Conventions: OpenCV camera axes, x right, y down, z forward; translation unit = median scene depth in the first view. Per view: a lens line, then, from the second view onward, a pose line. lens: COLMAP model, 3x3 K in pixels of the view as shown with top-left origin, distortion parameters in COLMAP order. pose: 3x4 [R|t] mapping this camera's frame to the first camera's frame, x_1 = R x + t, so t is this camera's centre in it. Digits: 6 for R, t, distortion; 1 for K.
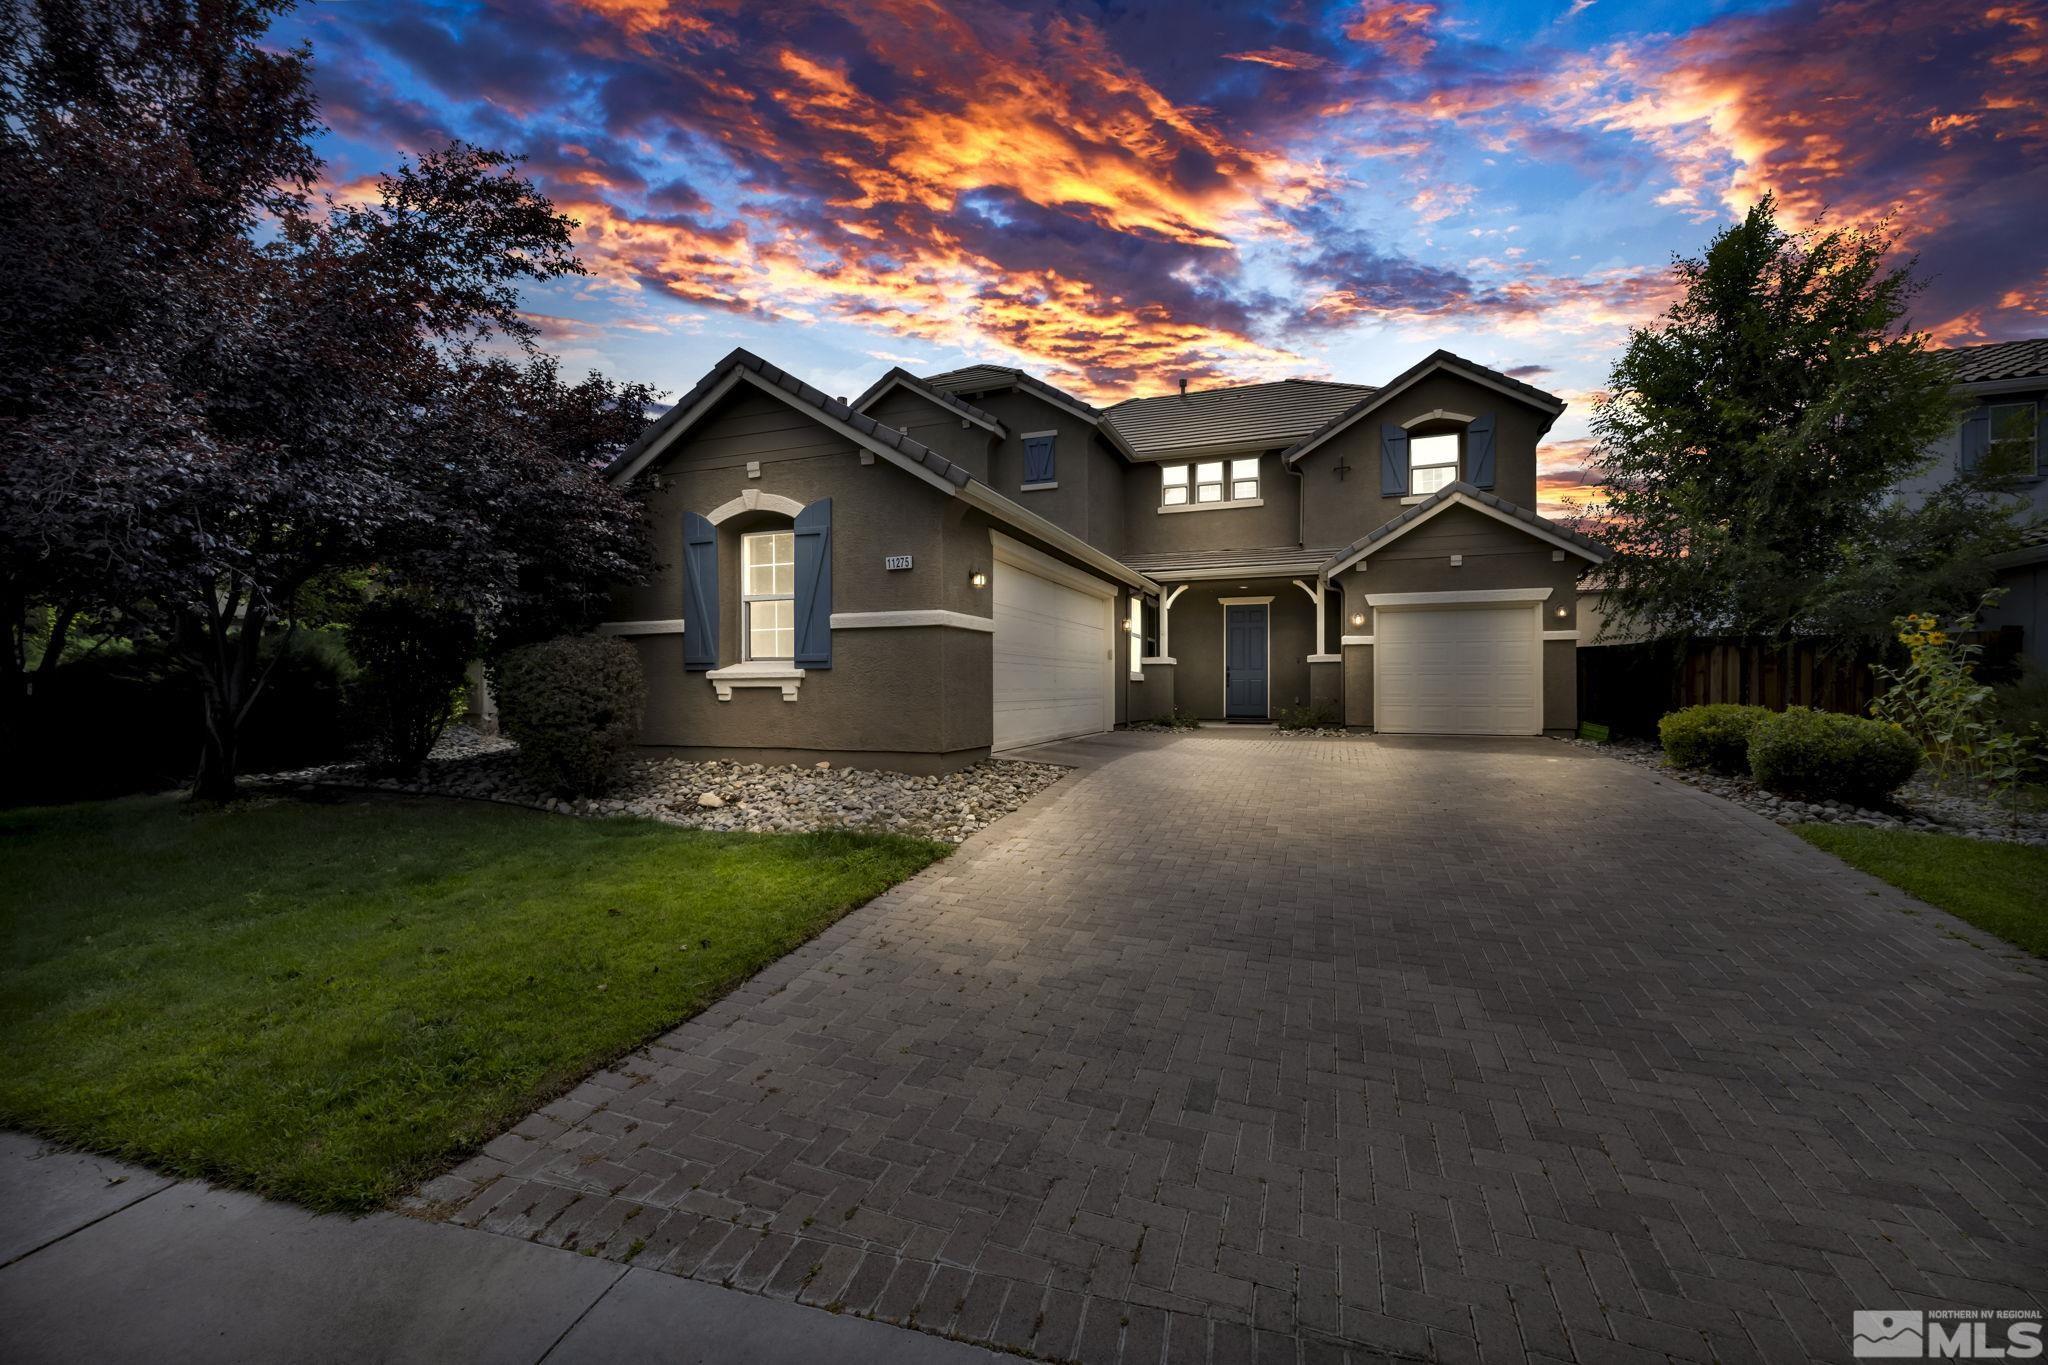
lens RADIAL K [[808.8, 0, 1038.8], [0, 808.8, 694.0], [0, 0, 1]] dist [-0.001753, 0.000010]
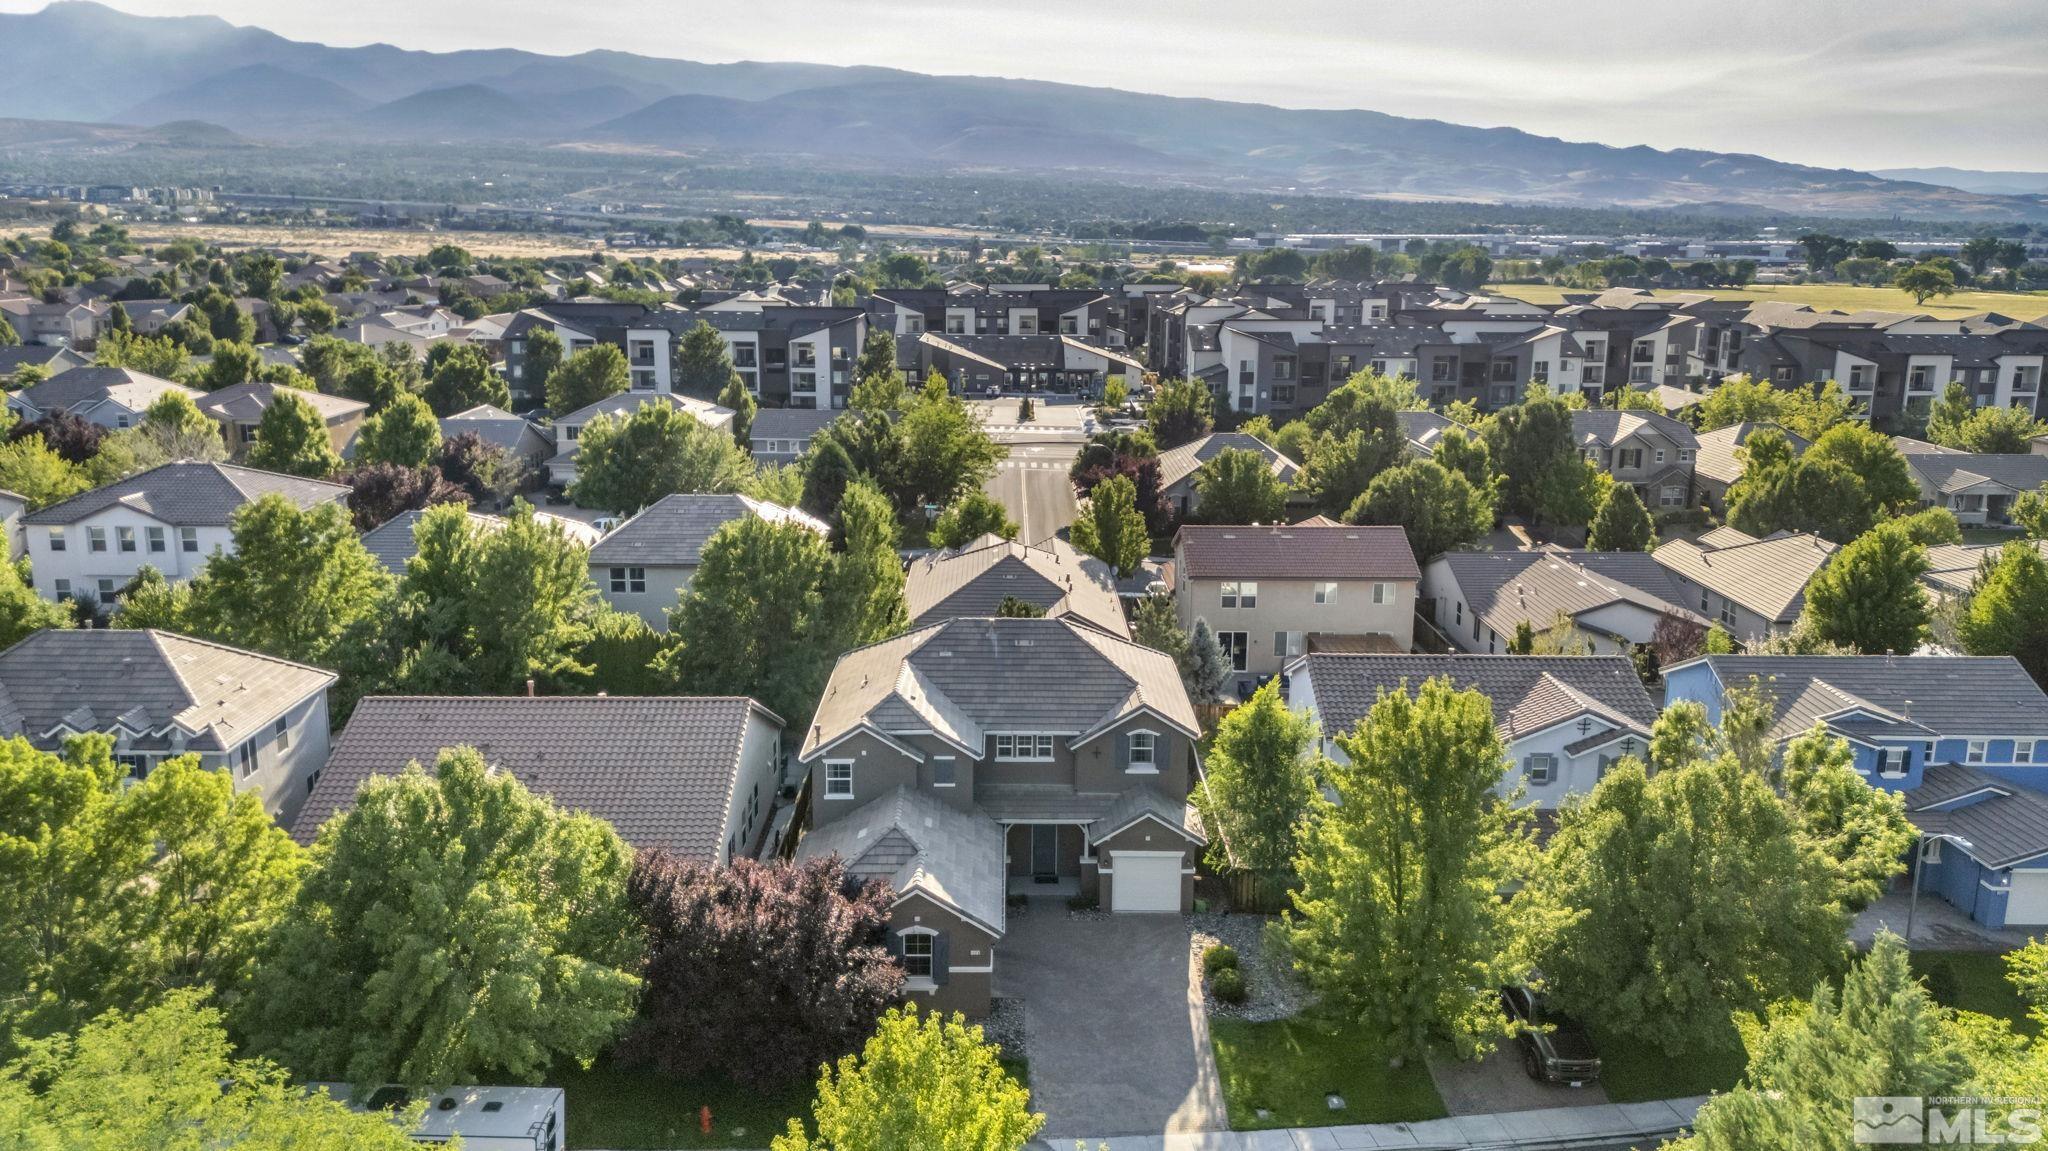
lens RADIAL K [[1545.4, 0, 1053.0], [0, 1545.4, 486.8], [0, 0, 1]] dist [0.062207, -0.056722]
pose [[0.927574, -0.047099, 0.370659, -1.907971], [-0.011532, 0.987942, 0.154394, -2.689457], [-0.373461, -0.147486, 0.915847, -4.044858]]
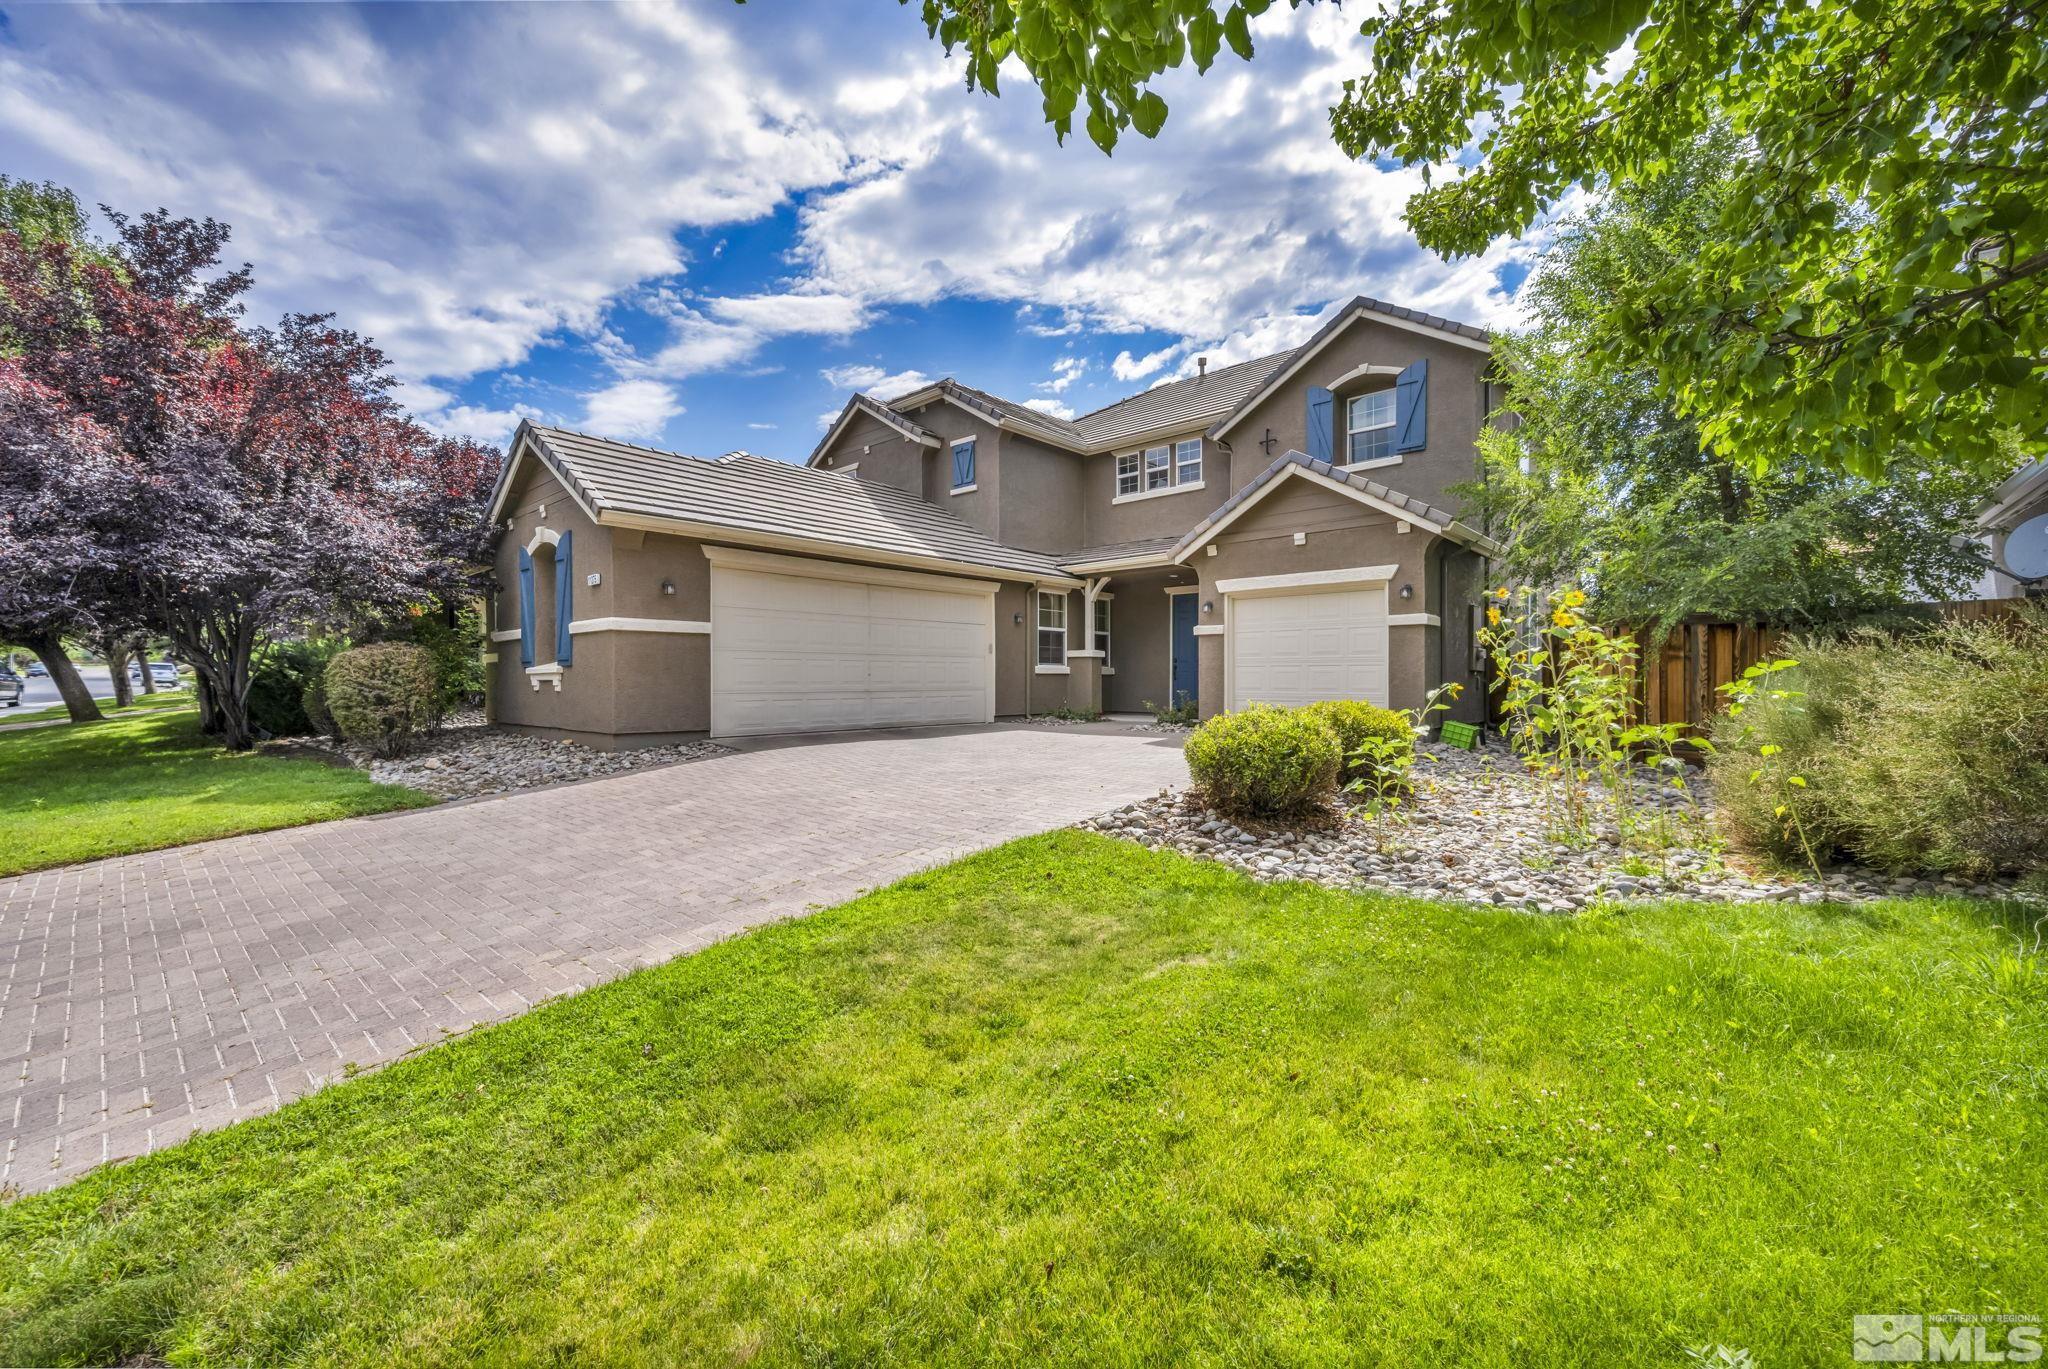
lens RADIAL K [[813.2, 0, 1032.5], [0, 813.2, 685.7], [0, 0, 1]] dist [-0.001330, 0.000046]
pose [[0.931252, 0.002551, -0.364368, 0.861000], [-0.003002, 0.999995, -0.000670, -0.001461], [0.364364, 0.001718, 0.931255, 0.083653]]
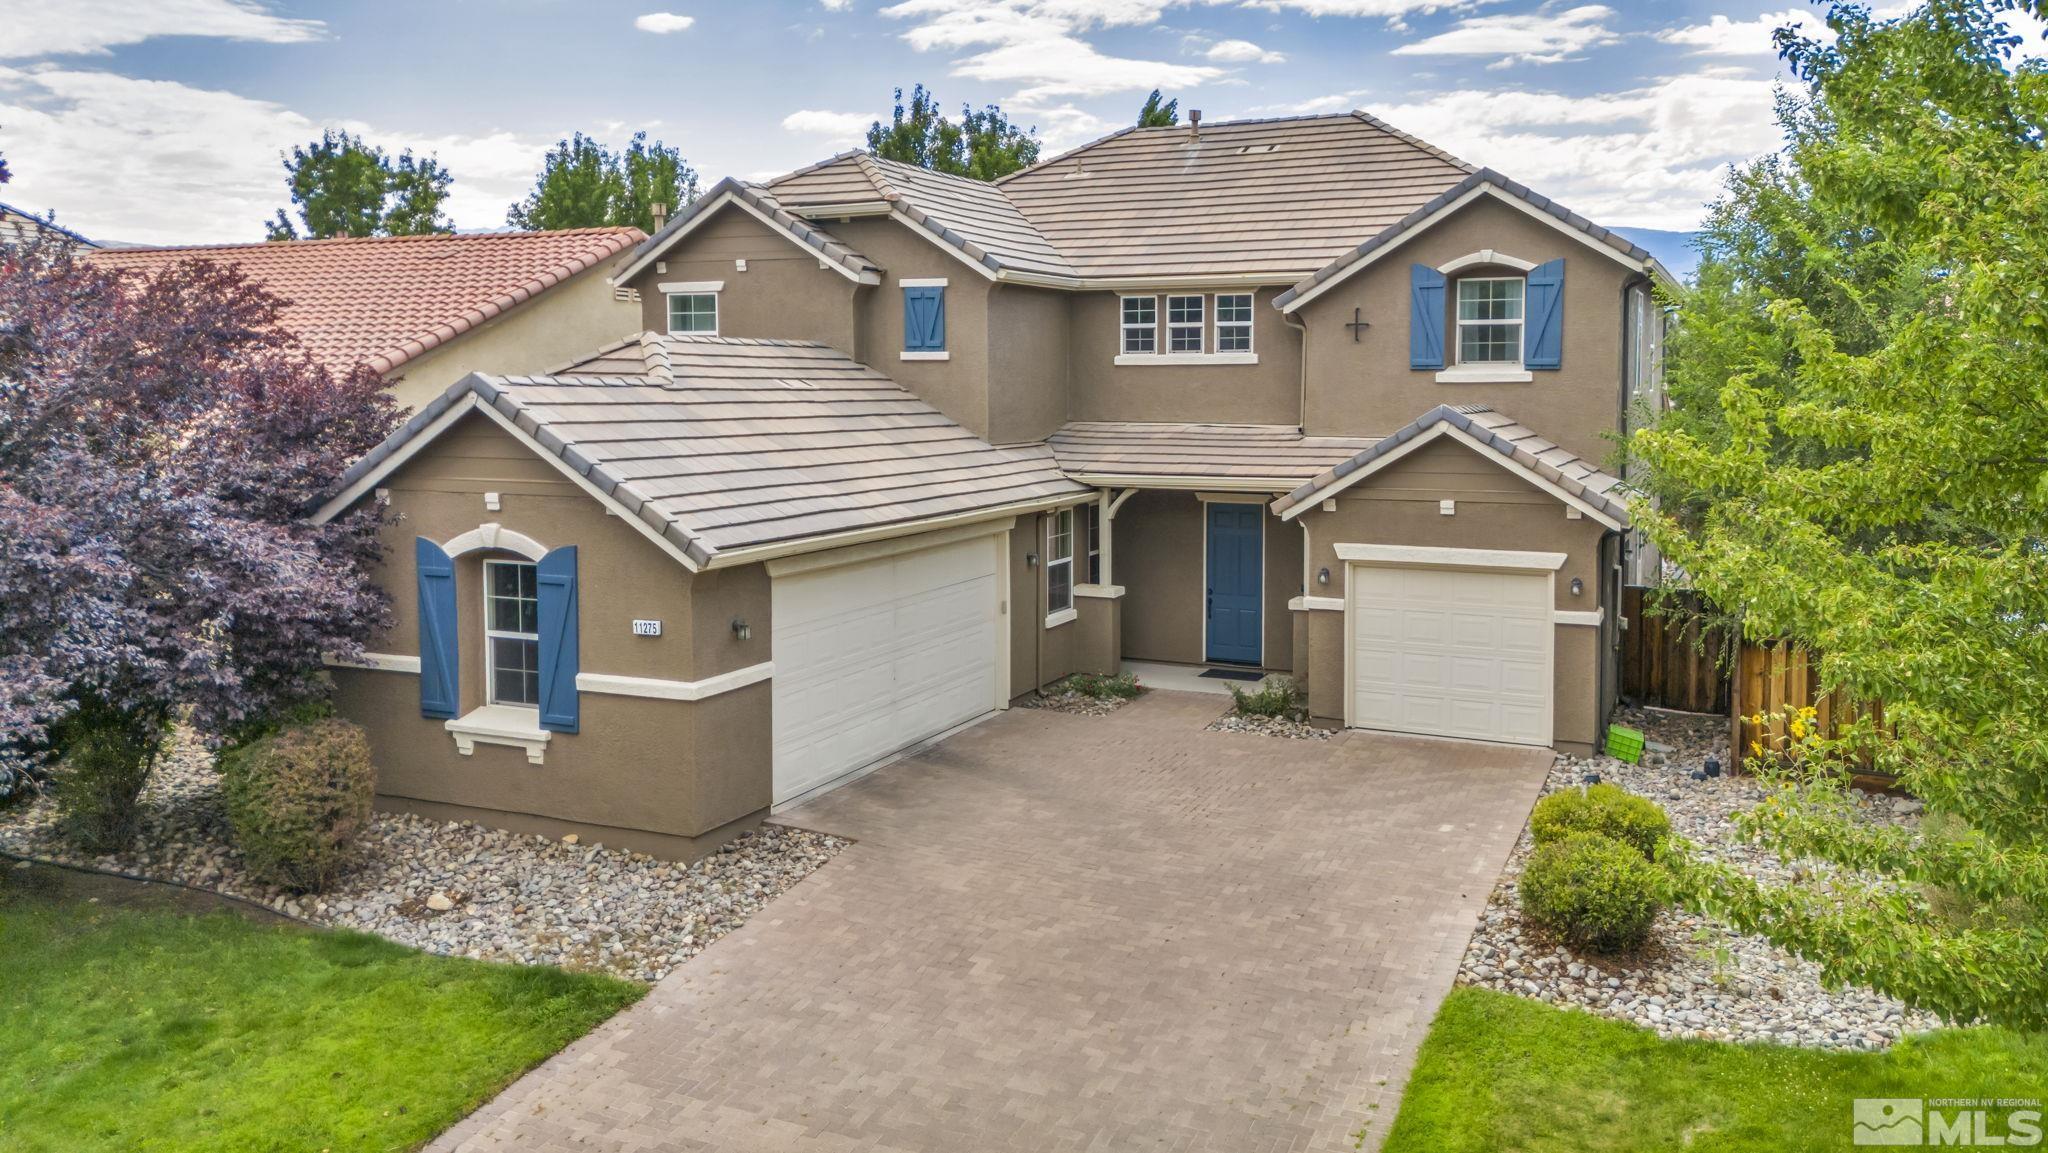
lens RADIAL K [[1545.4, 0, 1053.0], [0, 1545.4, 487.8], [0, 0, 1]] dist [0.062207, -0.056722]
pose [[0.997592, 0.006199, -0.069074, 0.384170], [-0.002094, 0.998235, 0.059354, -0.403726], [0.069320, -0.059067, 0.995844, -0.665258]]
